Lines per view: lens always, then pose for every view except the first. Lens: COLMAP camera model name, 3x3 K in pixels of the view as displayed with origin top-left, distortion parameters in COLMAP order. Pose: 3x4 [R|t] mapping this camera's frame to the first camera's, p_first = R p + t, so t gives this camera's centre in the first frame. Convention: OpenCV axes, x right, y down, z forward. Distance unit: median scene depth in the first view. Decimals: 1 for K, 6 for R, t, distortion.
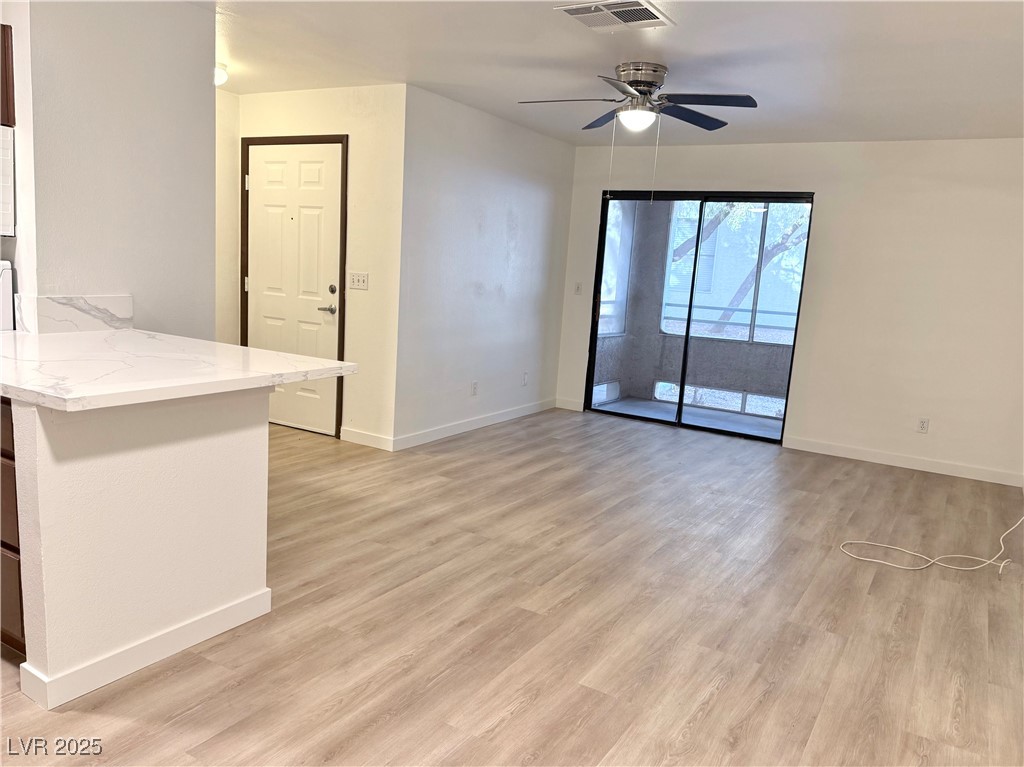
lens RADIAL K [[757.7, 0, 496.8], [0, 757.7, 405.1], [0, 0, 1]] dist [0.079535, -0.100884]
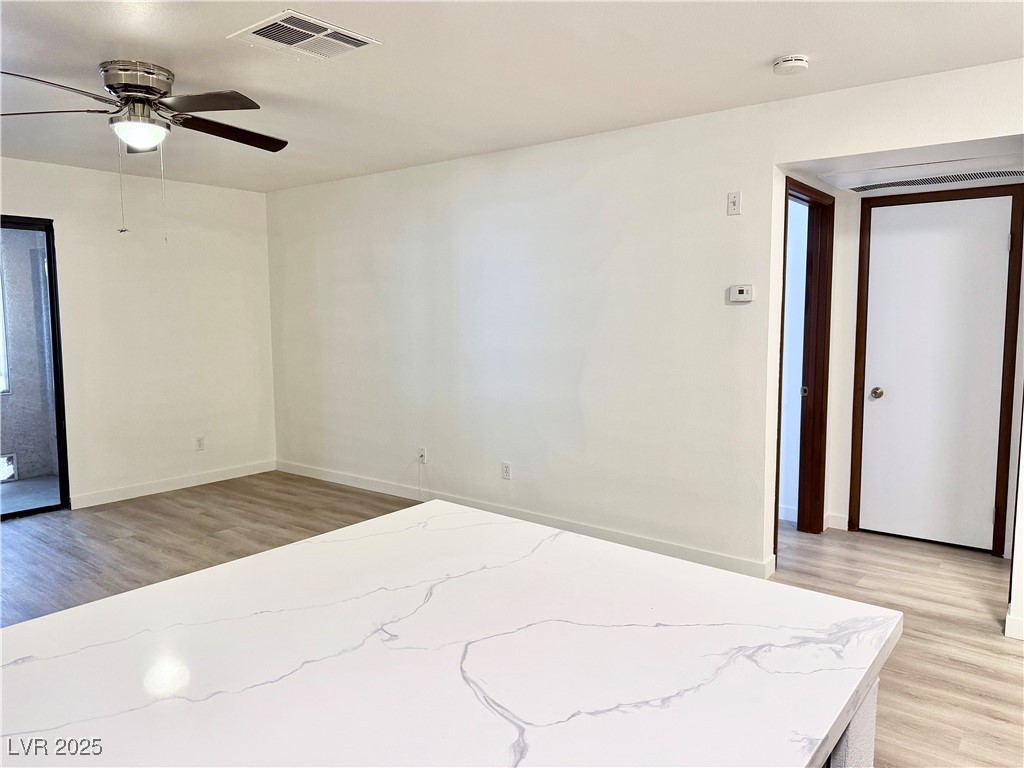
lens RADIAL K [[732.4, 0, 512.0], [0, 732.4, 384.0], [0, 0, 1]] dist [0.060171, -0.098619]
pose [[0.114553, -0.165219, 0.979582, -0.648842], [0.193175, 0.970955, 0.141174, -0.188493], [-0.974454, 0.173059, 0.143142, 0.671451]]
